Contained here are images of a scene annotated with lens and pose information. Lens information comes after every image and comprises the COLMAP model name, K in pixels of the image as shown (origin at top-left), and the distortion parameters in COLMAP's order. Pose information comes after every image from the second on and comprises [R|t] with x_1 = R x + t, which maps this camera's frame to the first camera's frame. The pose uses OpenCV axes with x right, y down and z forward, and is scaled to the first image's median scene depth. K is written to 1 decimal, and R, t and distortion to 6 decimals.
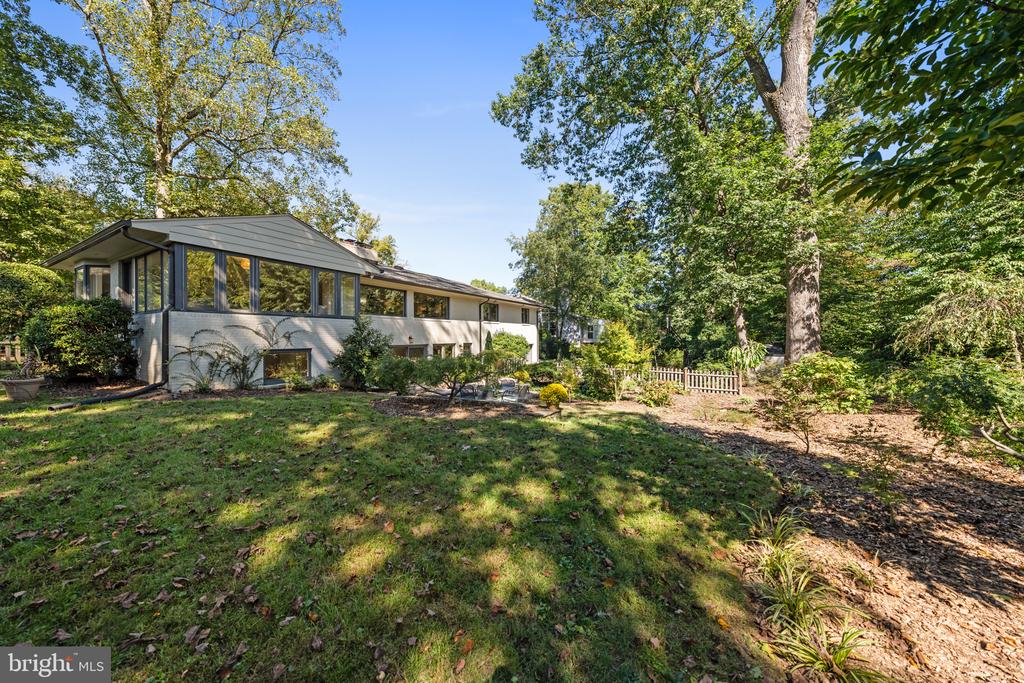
lens RADIAL K [[352.1, 0, 512.0], [0, 352.1, 341.5], [0, 0, 1]] dist [0.000609, 0.000165]
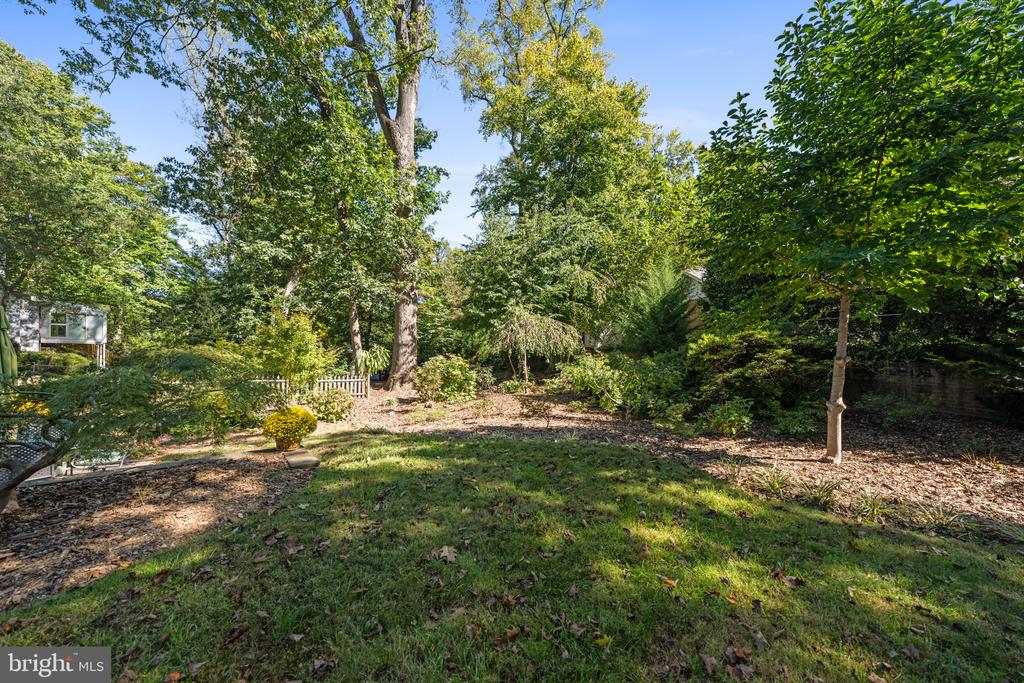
lens RADIAL K [[365.9, 0, 512.0], [0, 365.9, 341.5], [0, 0, 1]] dist [0.000574, 0.000080]
pose [[0.335511, 0.035853, 0.941354, -0.247199], [-0.015164, 0.999352, -0.032657, 0.022508], [-0.941914, -0.003318, 0.335837, 0.350114]]
